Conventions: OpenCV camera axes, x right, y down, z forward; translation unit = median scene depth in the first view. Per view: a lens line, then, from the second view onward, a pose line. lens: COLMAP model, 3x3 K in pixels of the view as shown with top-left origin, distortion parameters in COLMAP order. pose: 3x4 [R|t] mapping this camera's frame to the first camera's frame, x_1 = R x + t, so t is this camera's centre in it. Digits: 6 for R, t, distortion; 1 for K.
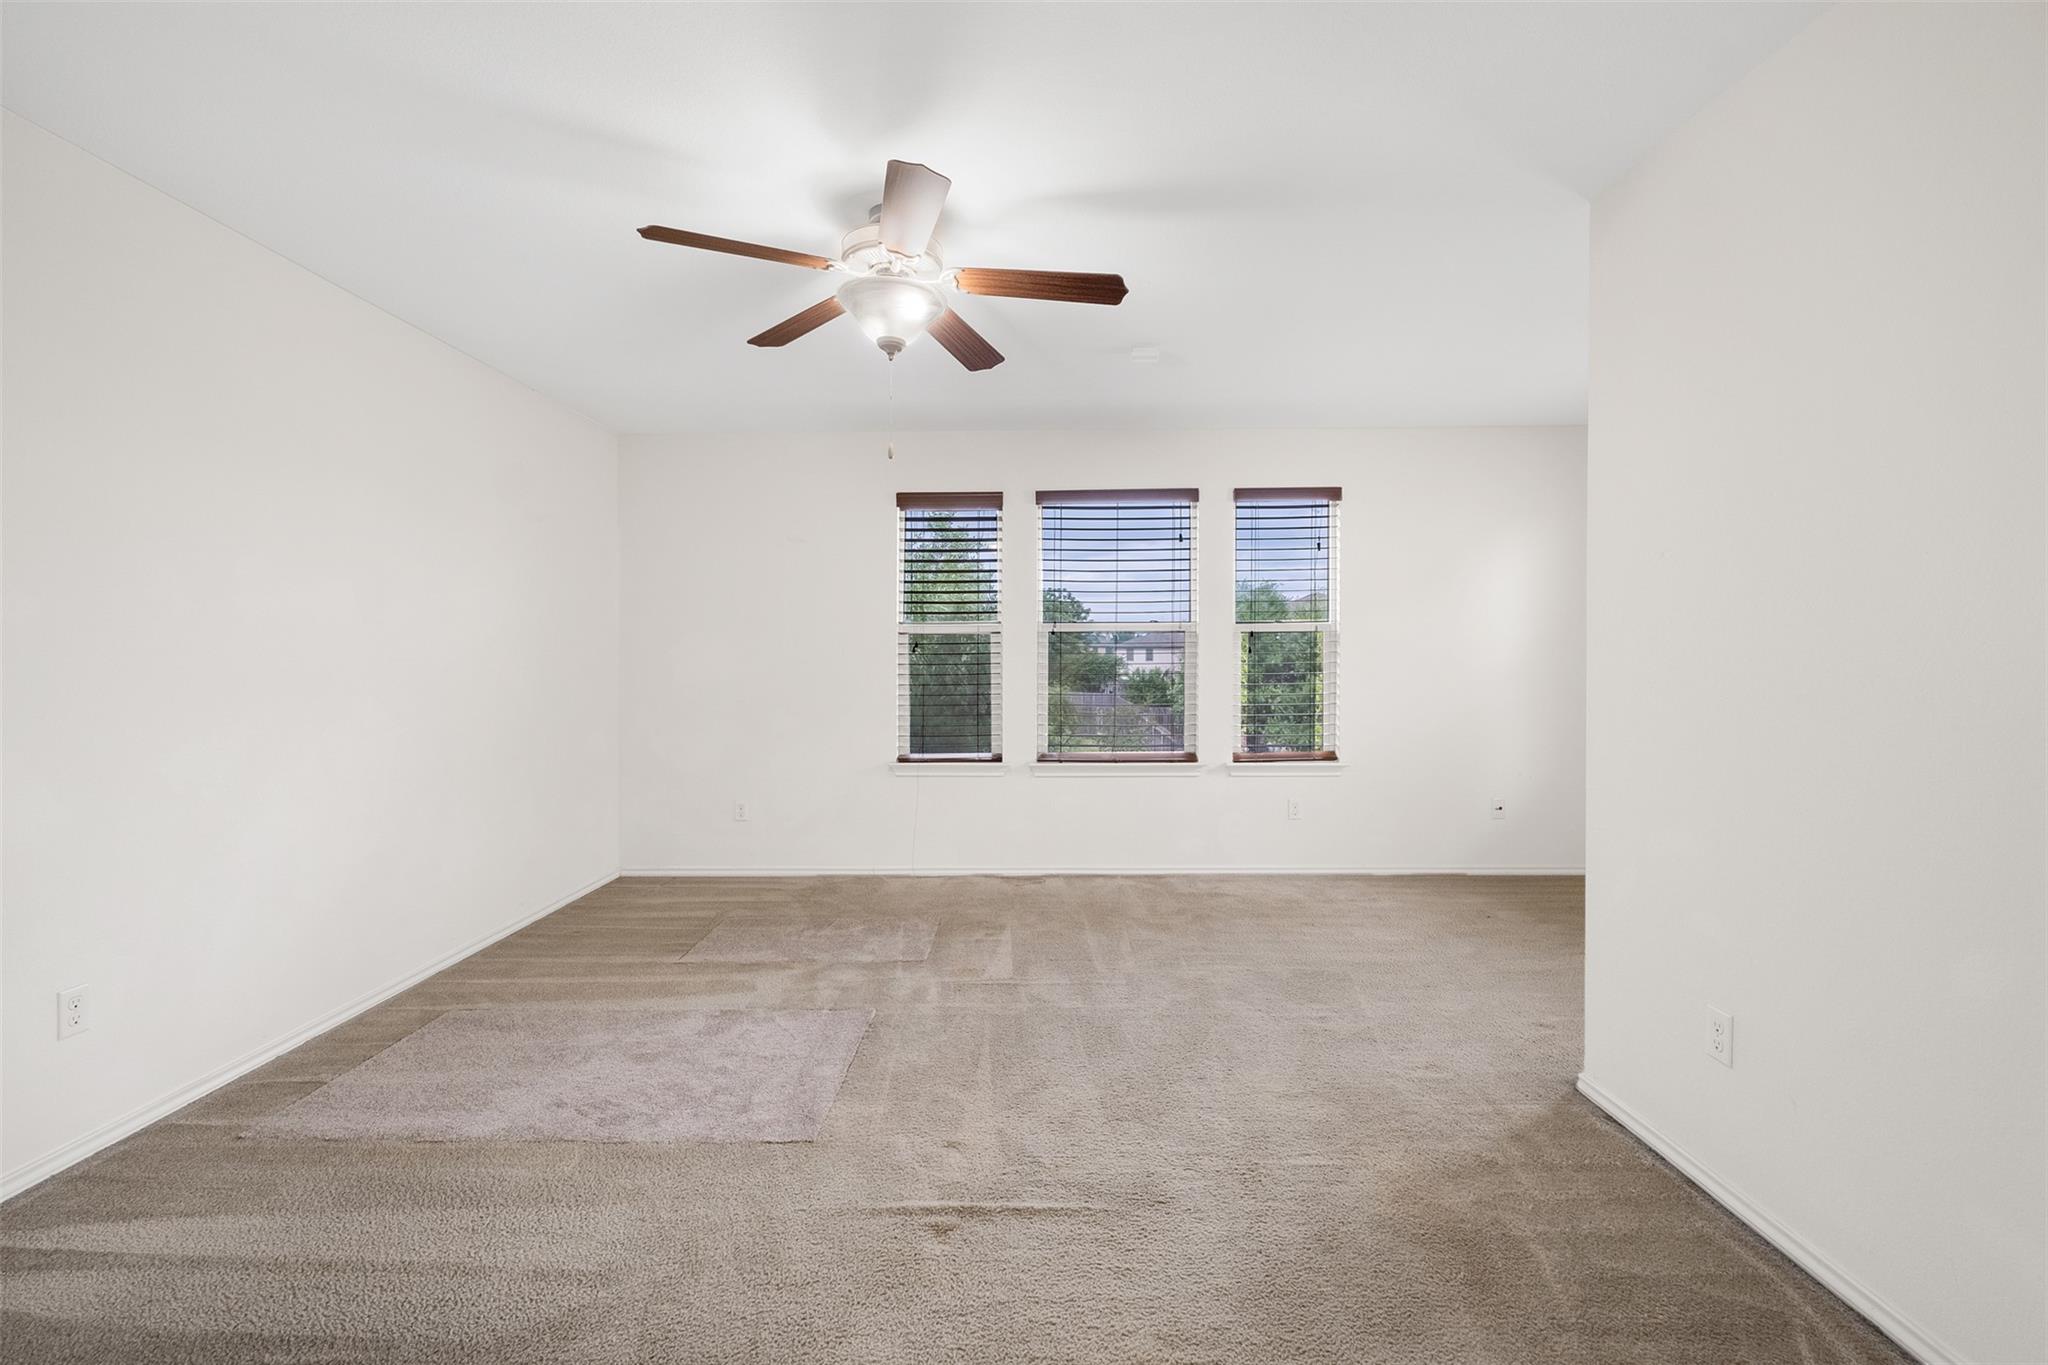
lens RADIAL K [[890.6, 0, 1027.8], [0, 890.6, 674.8], [0, 0, 1]] dist [-0.000250, -0.004181]
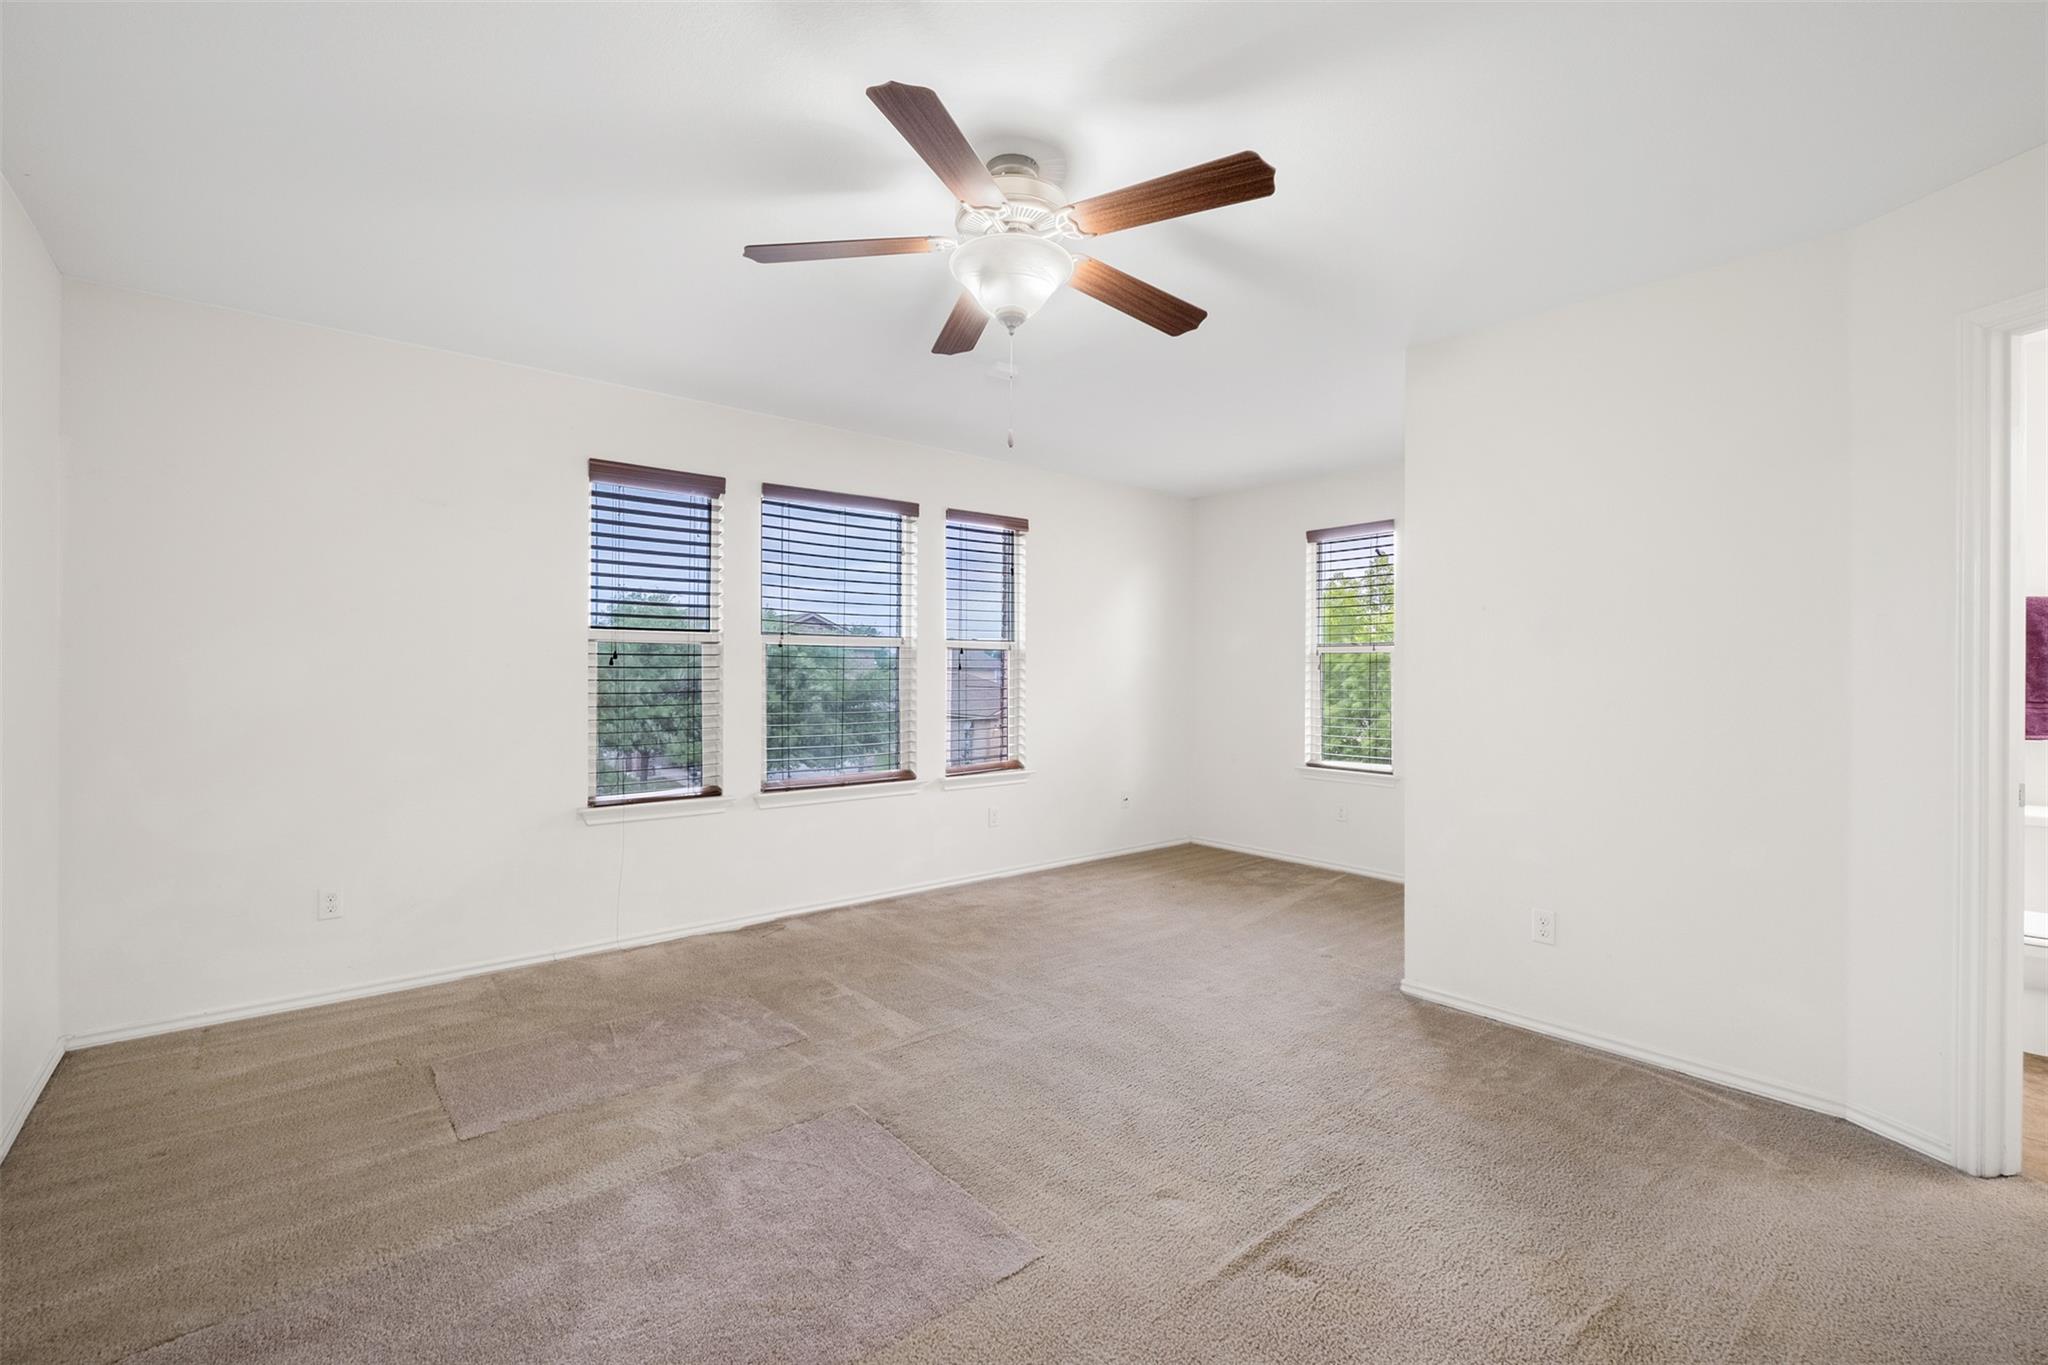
lens RADIAL K [[890.6, 0, 1022.0], [0, 890.6, 678.7], [0, 0, 1]] dist [-0.000250, -0.004181]
pose [[0.759601, 0.001594, 0.650388, -0.434320], [0.005234, 0.999950, -0.008564, -0.005491], [-0.650369, 0.009910, 0.759554, 0.202173]]
